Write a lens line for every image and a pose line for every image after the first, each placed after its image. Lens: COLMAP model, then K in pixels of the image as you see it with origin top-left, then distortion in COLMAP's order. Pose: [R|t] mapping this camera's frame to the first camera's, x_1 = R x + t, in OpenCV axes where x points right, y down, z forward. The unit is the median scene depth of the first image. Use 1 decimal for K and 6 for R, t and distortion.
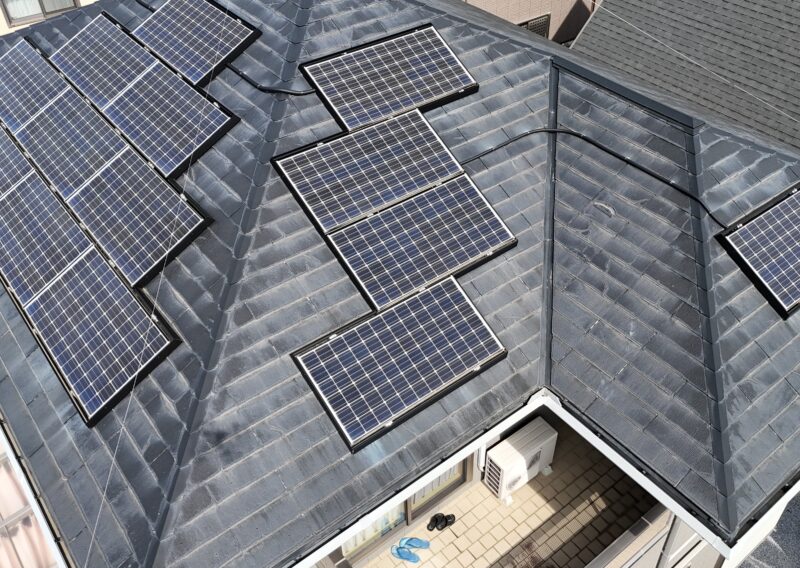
lens RADIAL K [[744.4, 0, 404.5], [0, 744.4, 285.3], [0, 0, 1]] dist [0.001376, 0.000000]
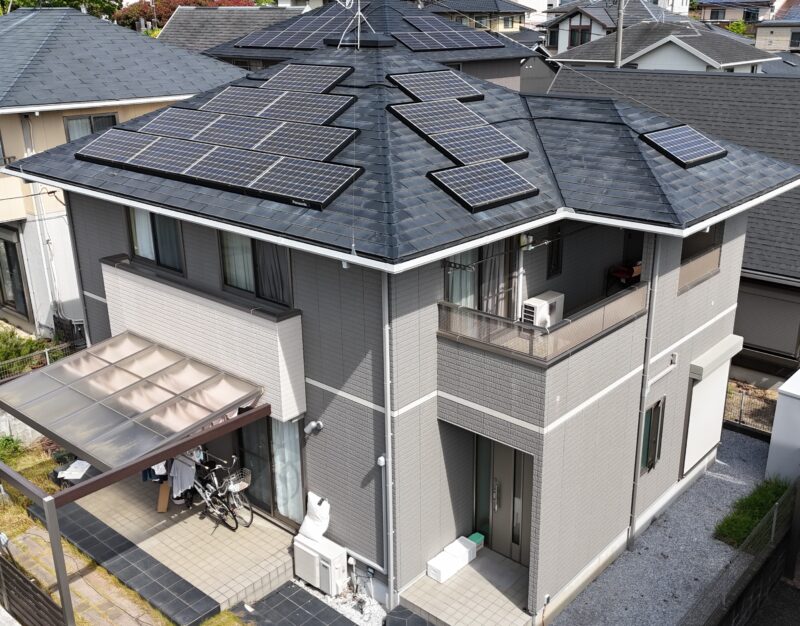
lens RADIAL K [[850.8, 0, 400.3], [0, 850.8, 312.8], [0, 0, 1]] dist [0.002961, 0.000000]
pose [[0.984391, -0.069283, 0.161782, -0.475097], [0.124343, 0.924340, -0.360742, 0.941565], [-0.124548, 0.375227, 0.918527, -0.607333]]
